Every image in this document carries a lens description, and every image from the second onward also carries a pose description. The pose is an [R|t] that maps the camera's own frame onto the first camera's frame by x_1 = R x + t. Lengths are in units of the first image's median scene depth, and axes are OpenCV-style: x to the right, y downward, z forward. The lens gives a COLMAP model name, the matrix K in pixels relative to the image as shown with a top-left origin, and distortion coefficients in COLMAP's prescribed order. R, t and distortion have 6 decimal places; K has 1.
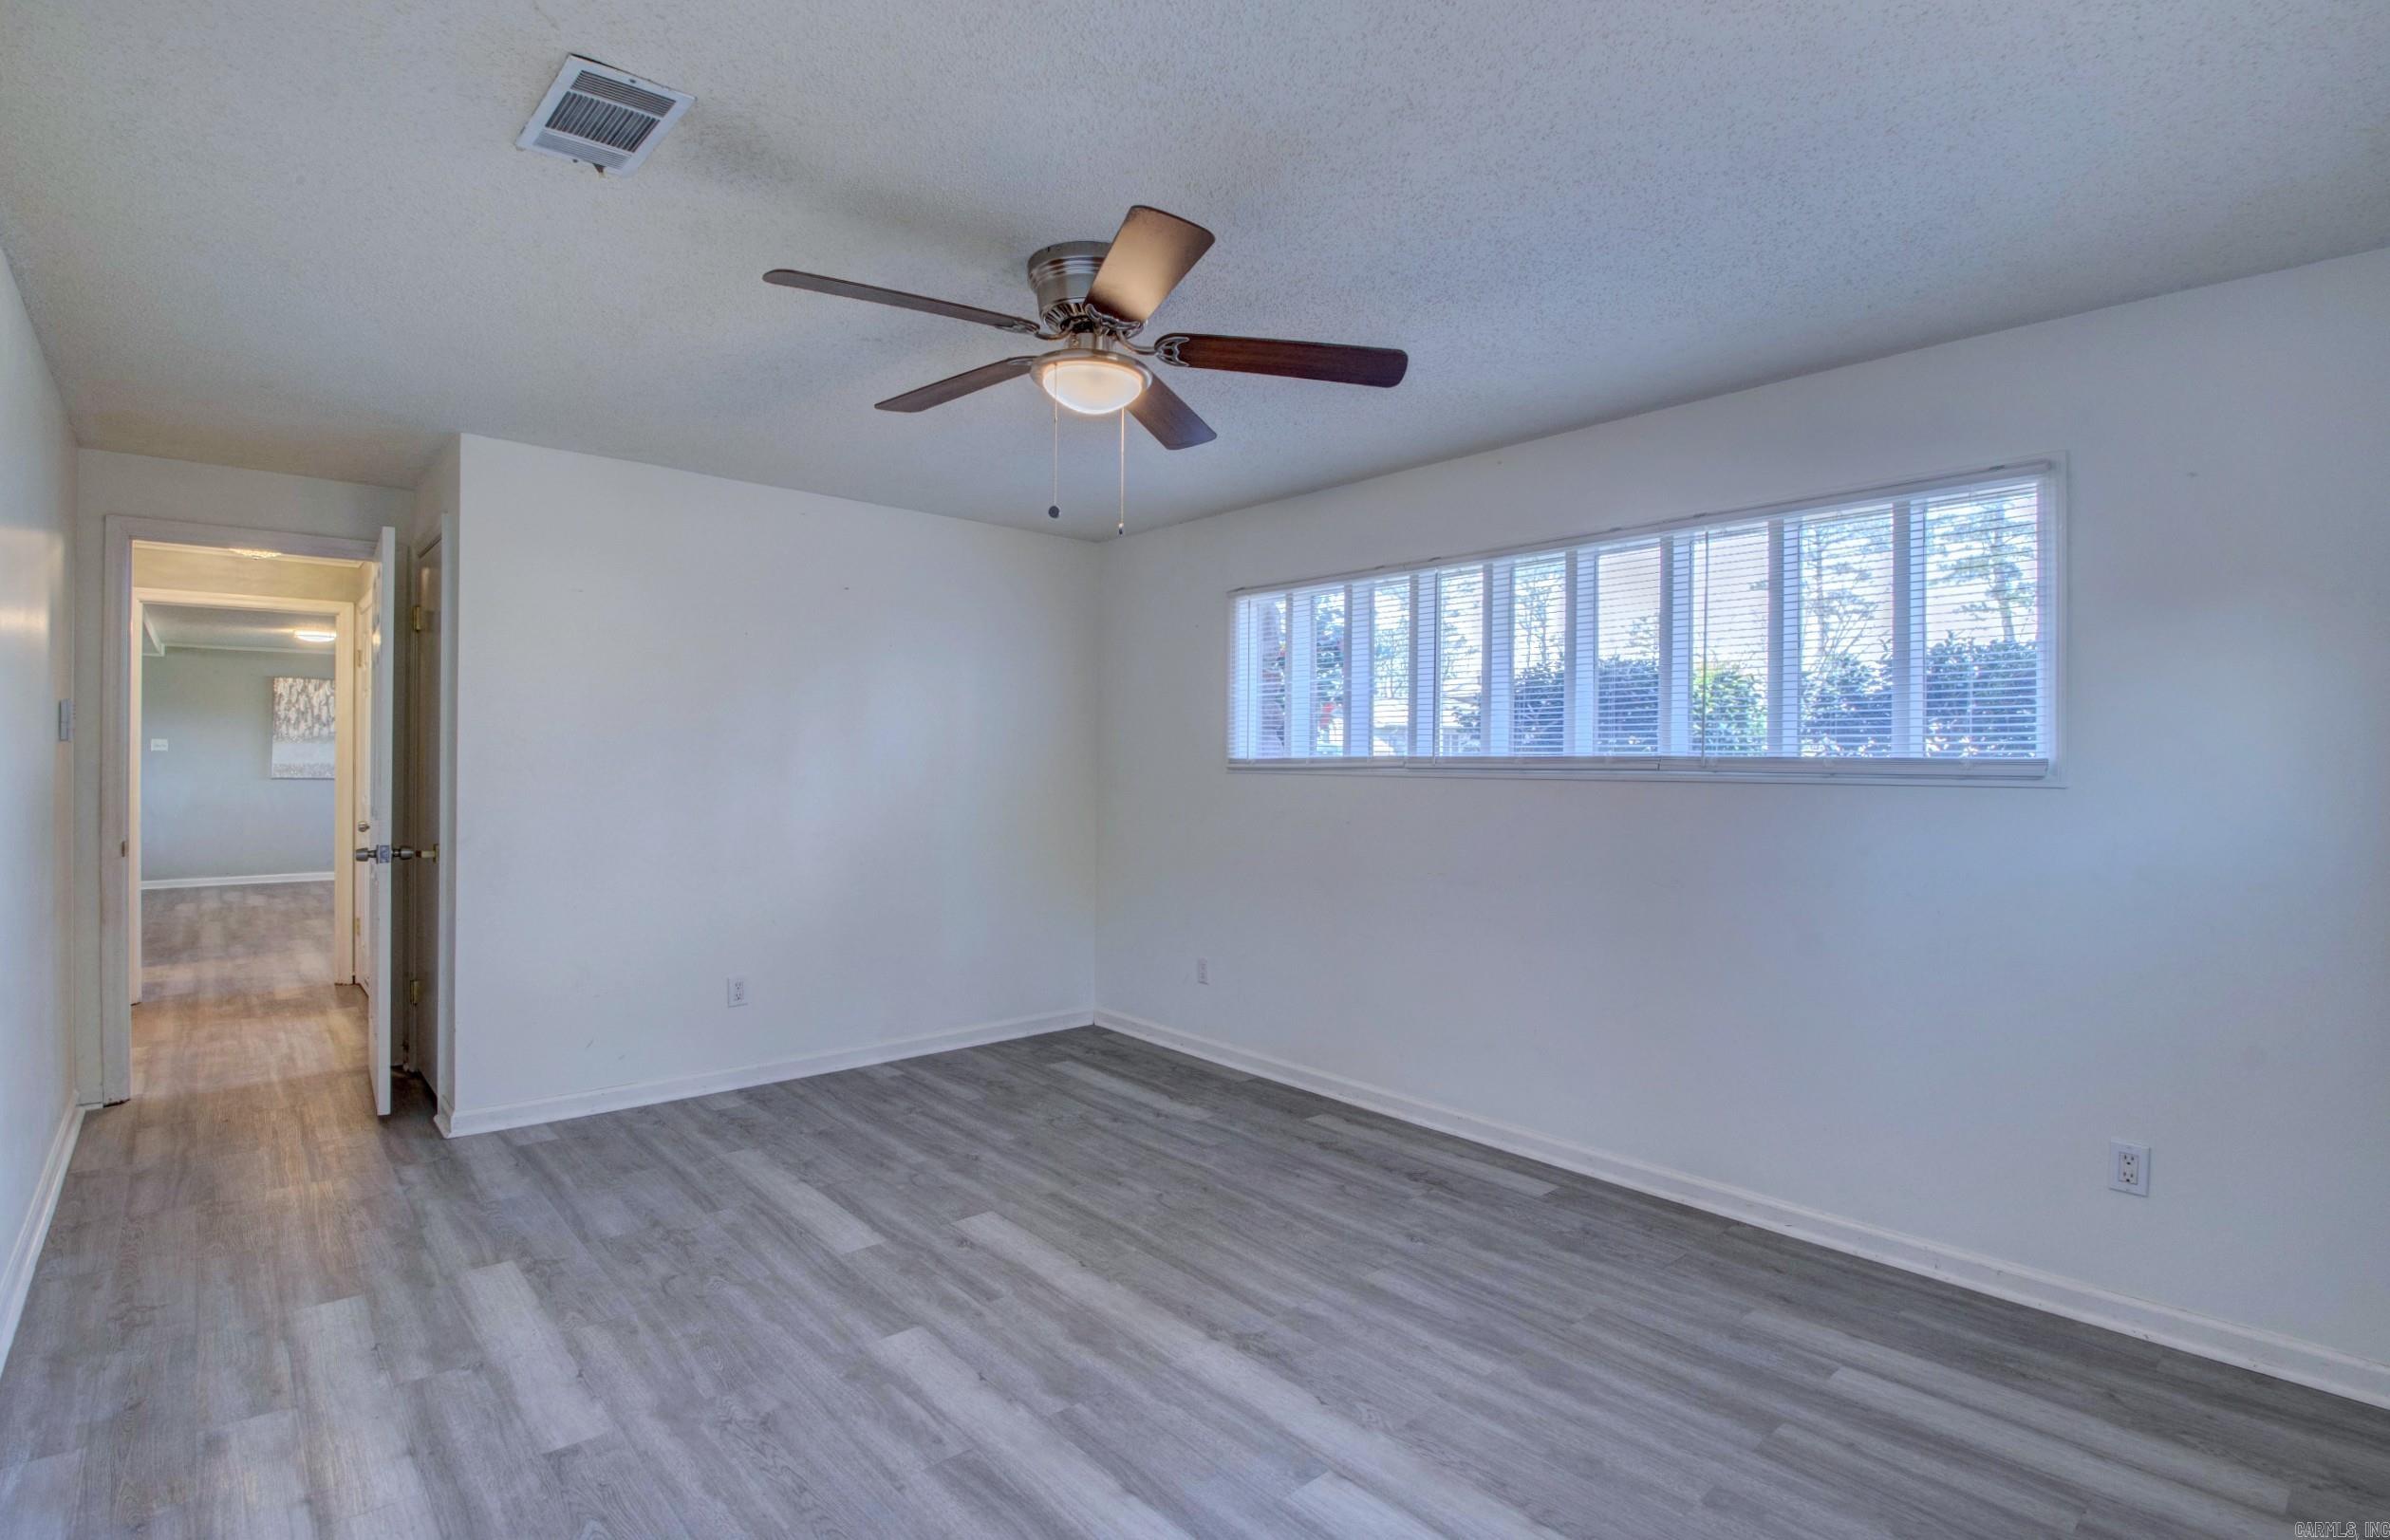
lens RADIAL K [[1156.3, 0, 1187.5], [0, 1156.3, 763.2], [0, 0, 1]] dist [-0.003431, -0.012413]
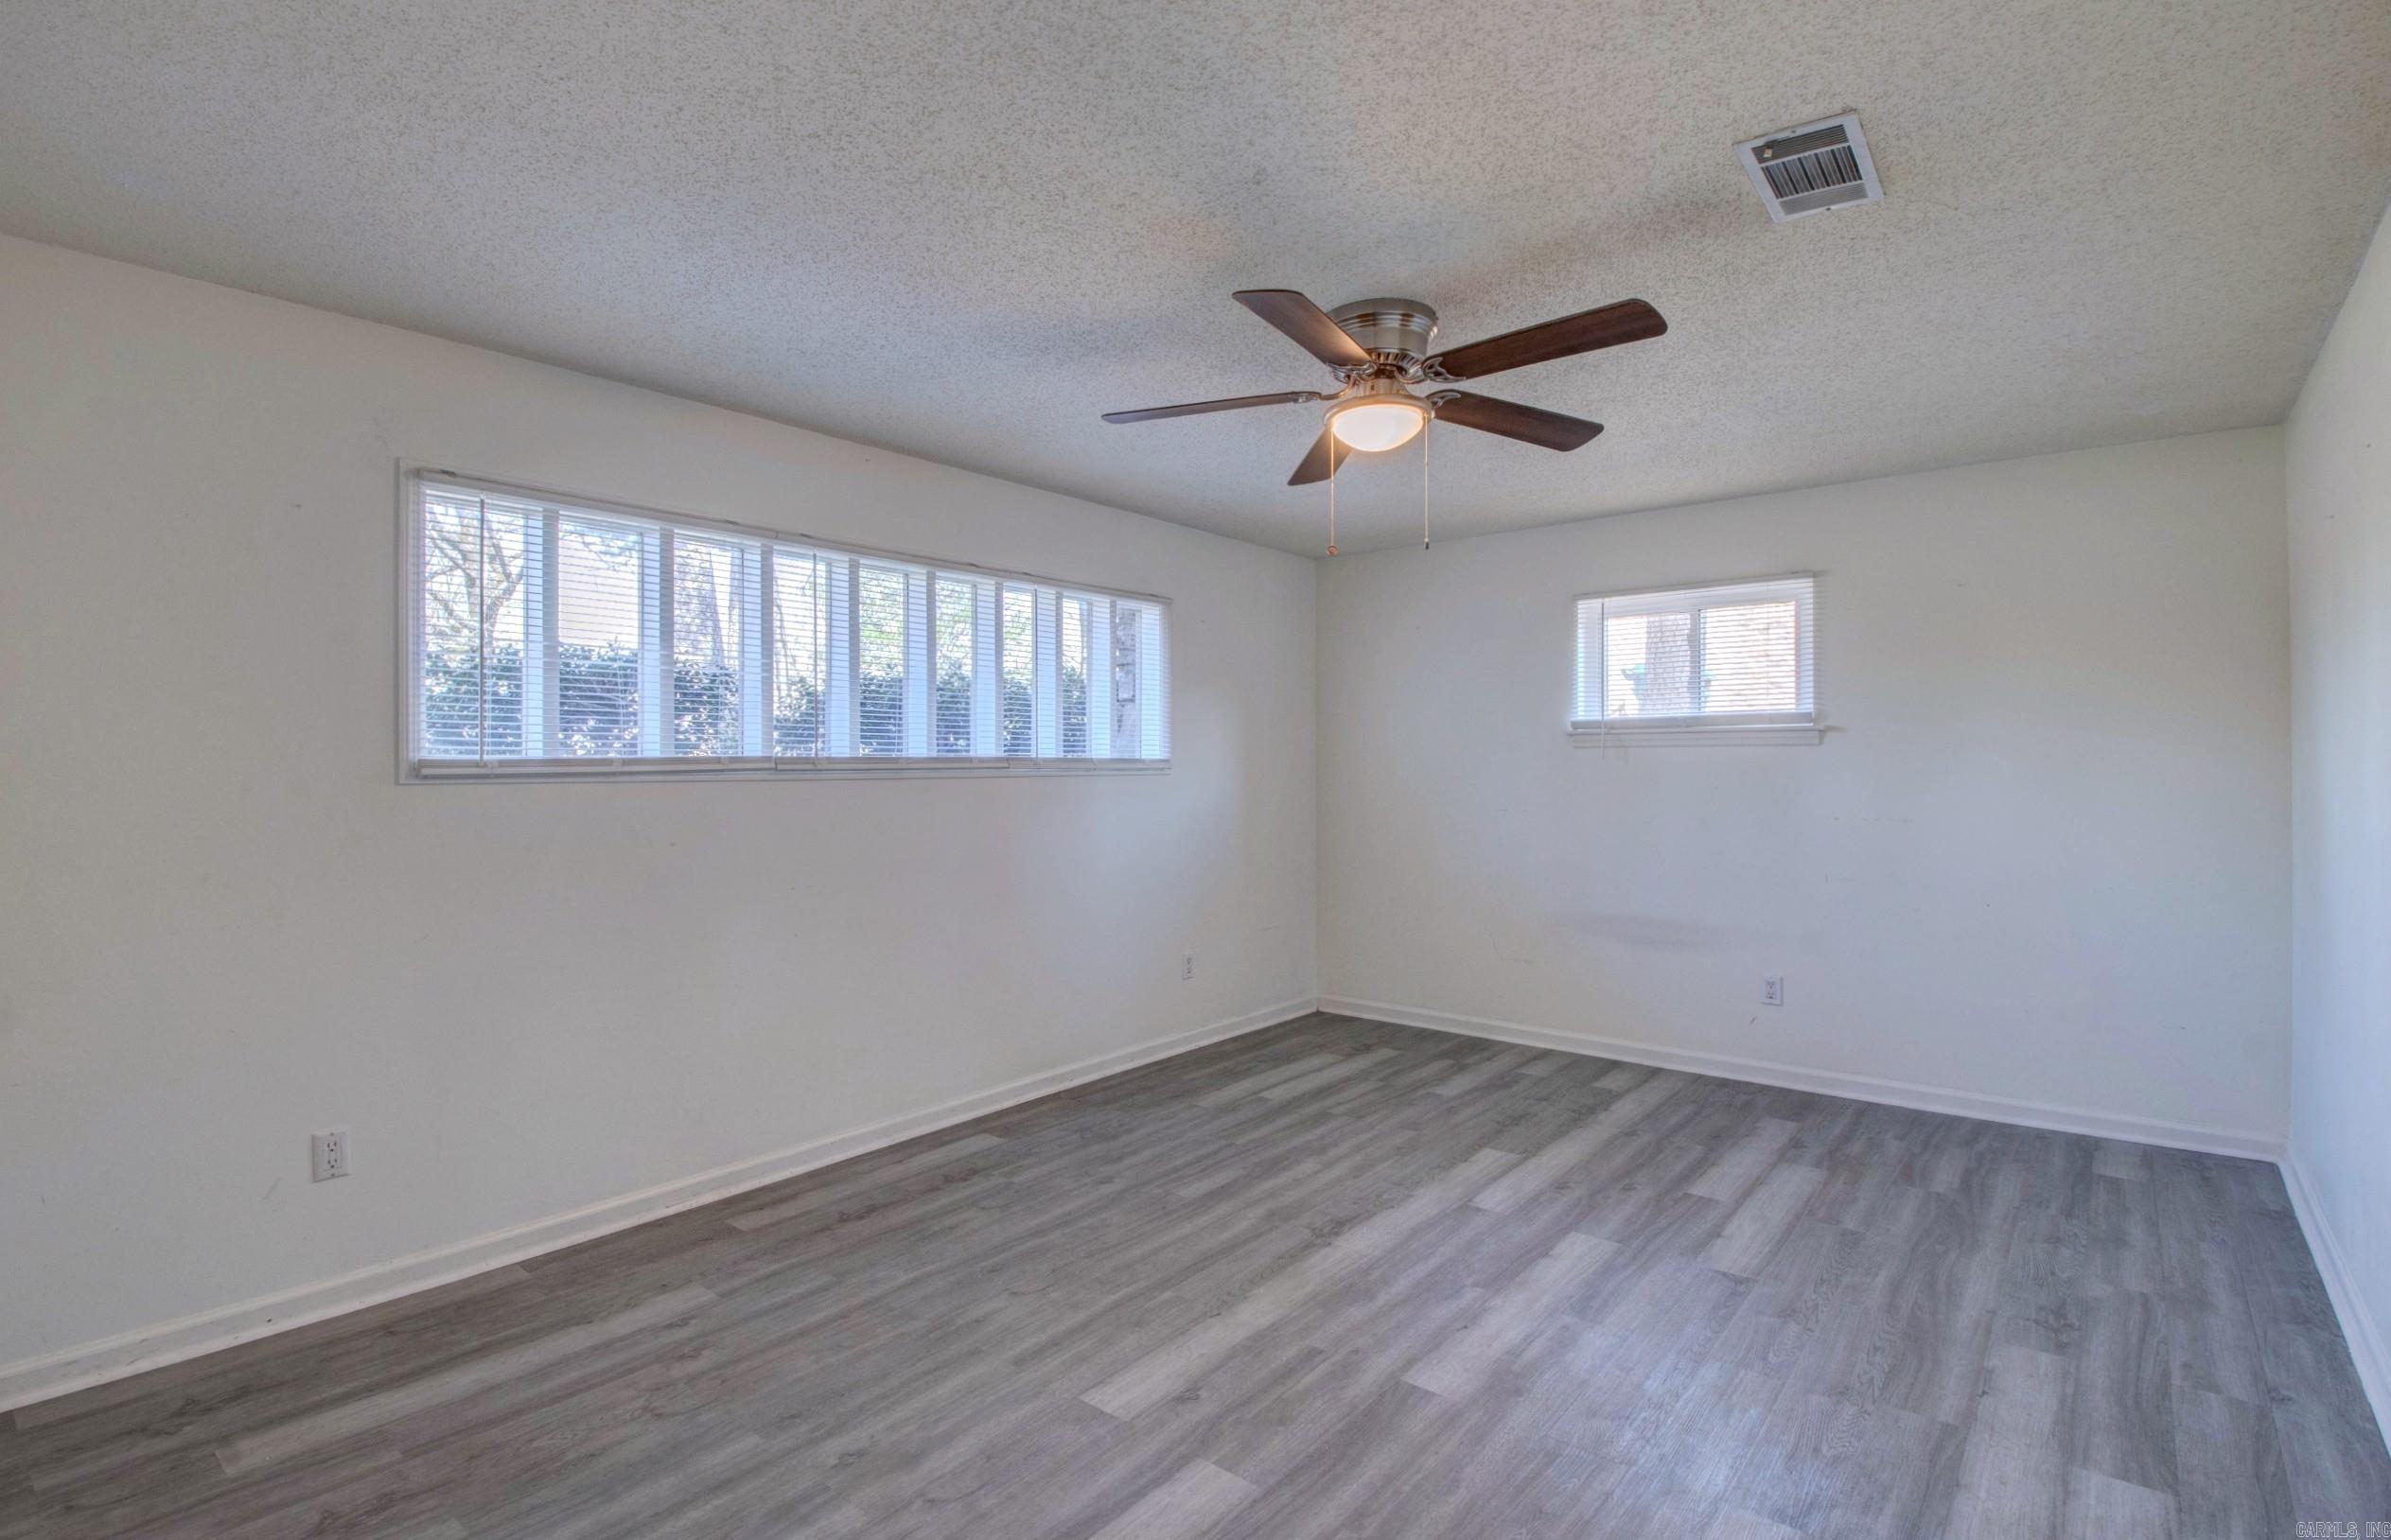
lens RADIAL K [[1156.8, 0, 1188.0], [0, 1156.8, 763.2], [0, 0, 1]] dist [-0.003431, -0.012413]
pose [[-0.179841, -0.012000, 0.983622, -1.026967], [0.003068, 0.999914, 0.012760, -0.015912], [-0.983691, 0.005312, -0.179789, 1.237794]]
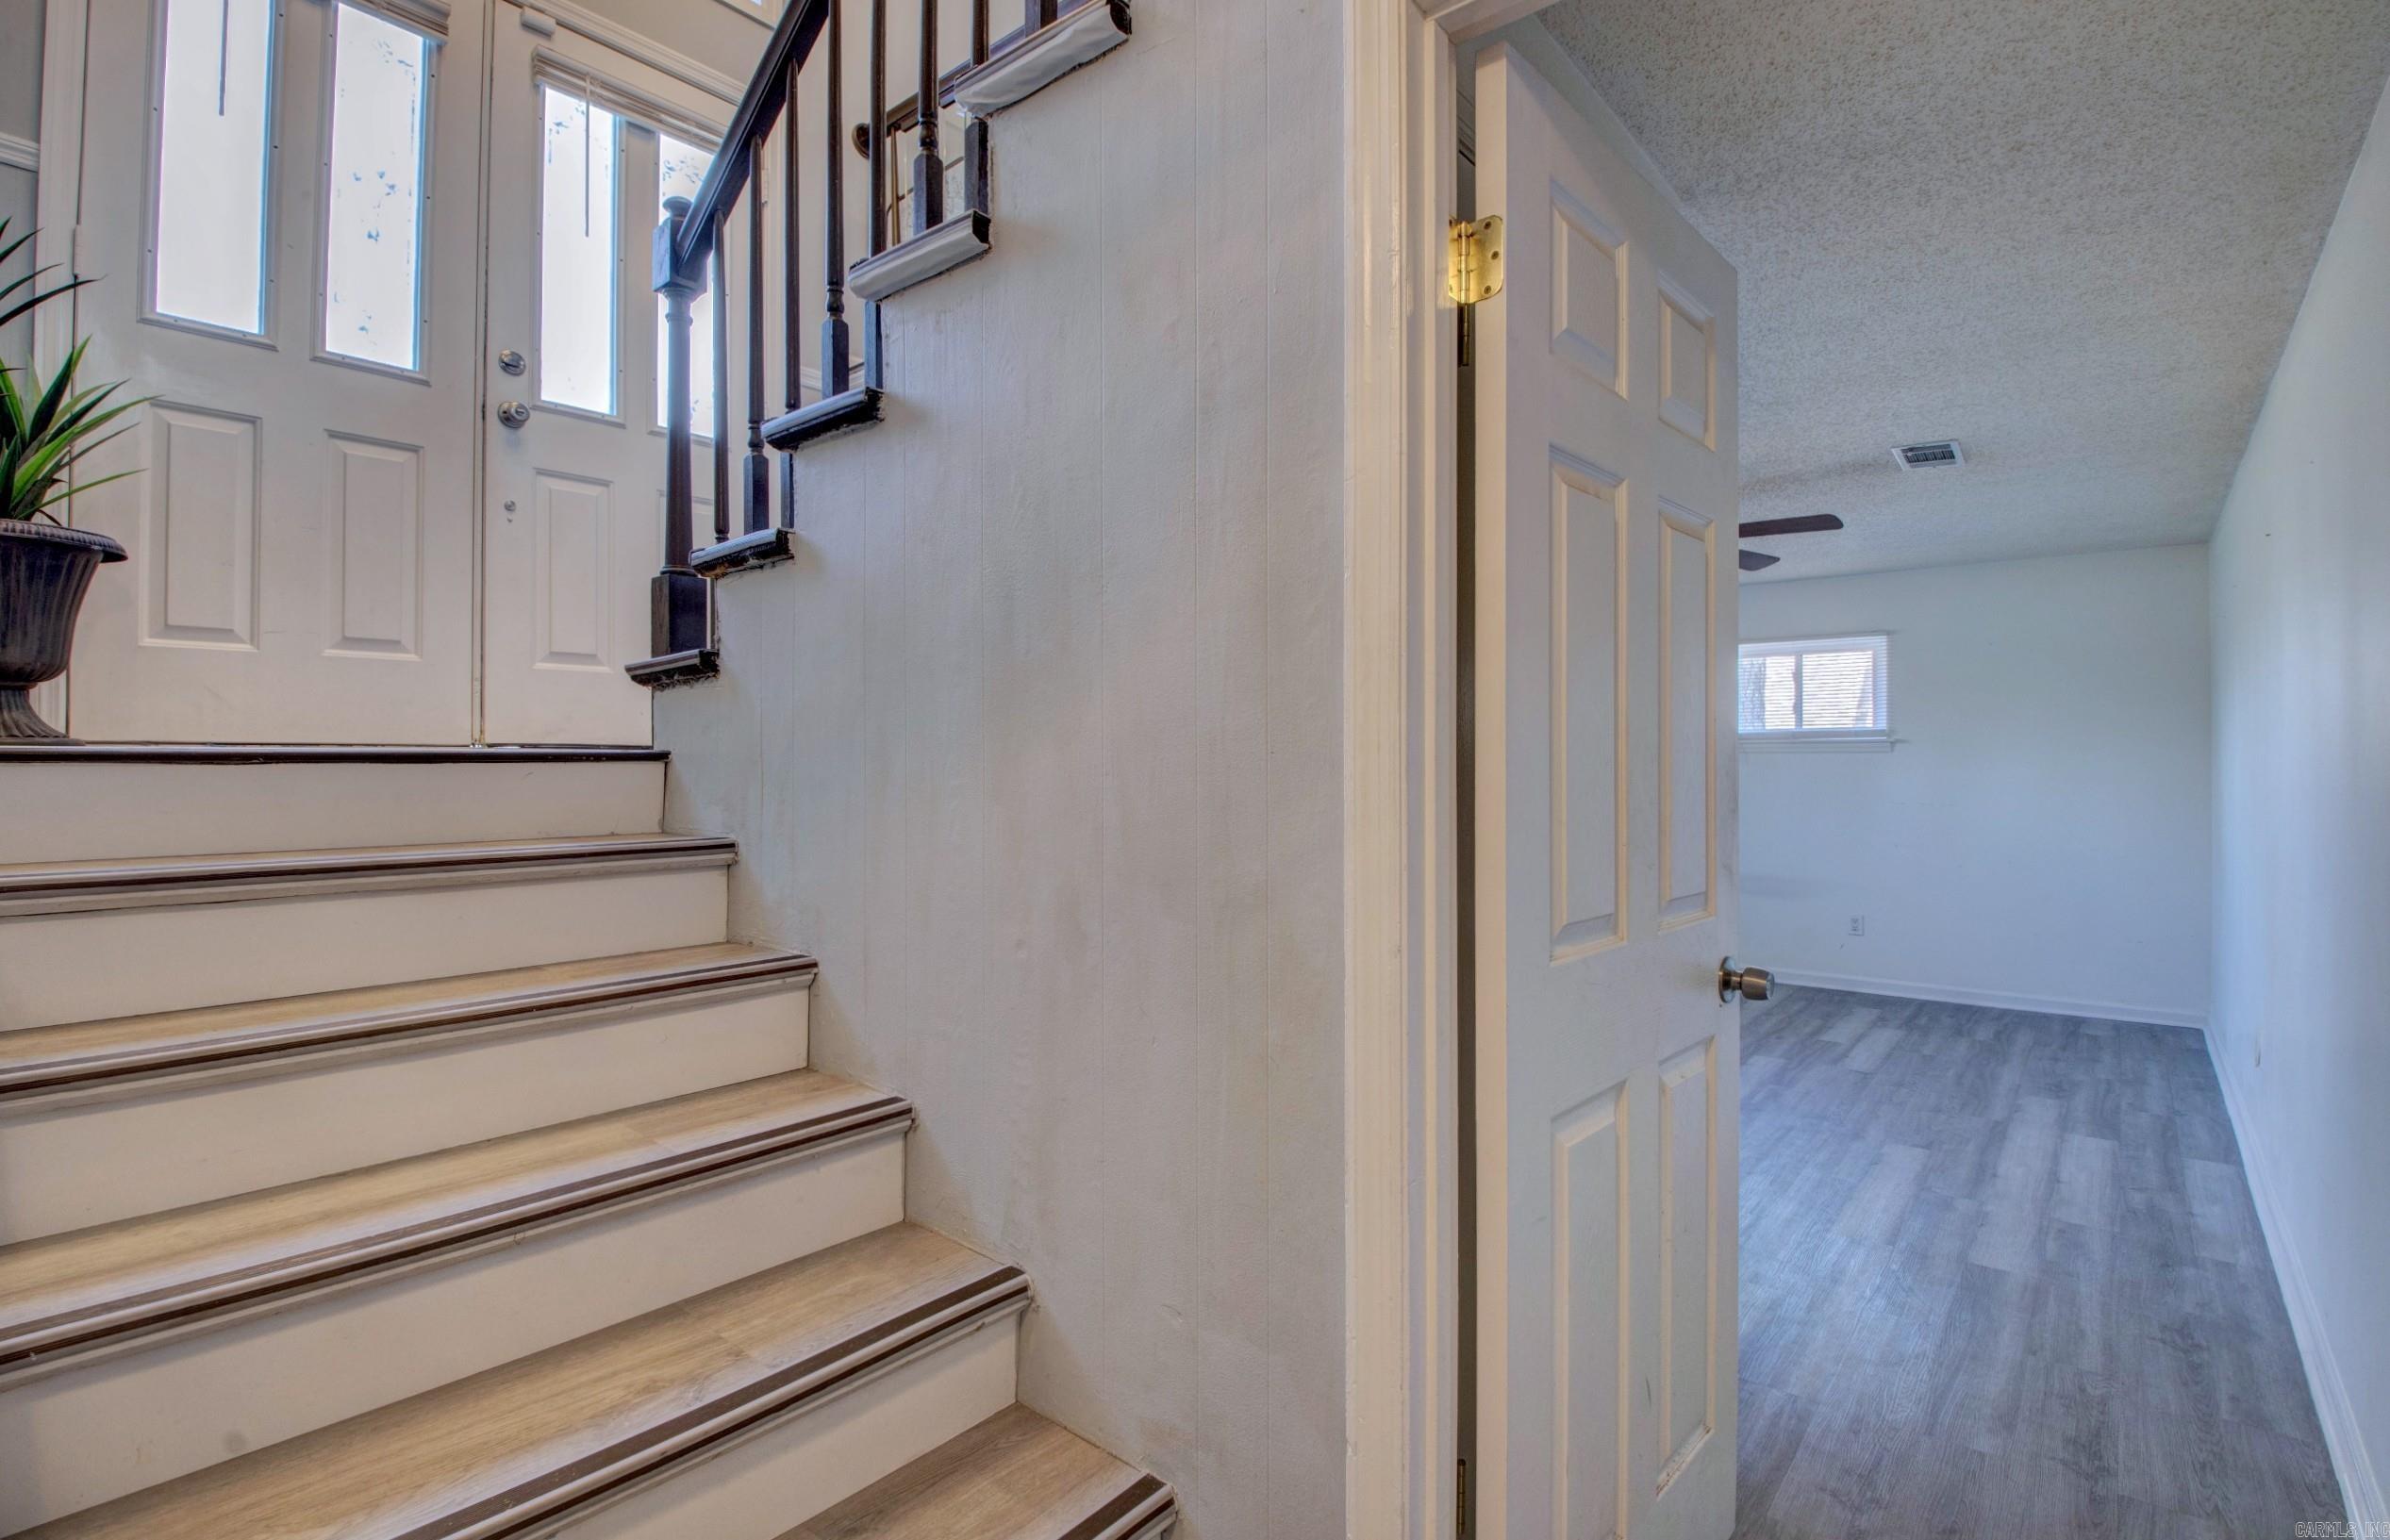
lens RADIAL K [[1138.1, 0, 1186.4], [0, 1138.1, 759.1], [0, 0, 1]] dist [-0.019955, -0.001953]
pose [[-0.167669, -0.010731, 0.985785, -1.571235], [-0.001335, 0.999942, 0.010658, -0.026204], [-0.985842, 0.000471, -0.167674, 1.829139]]
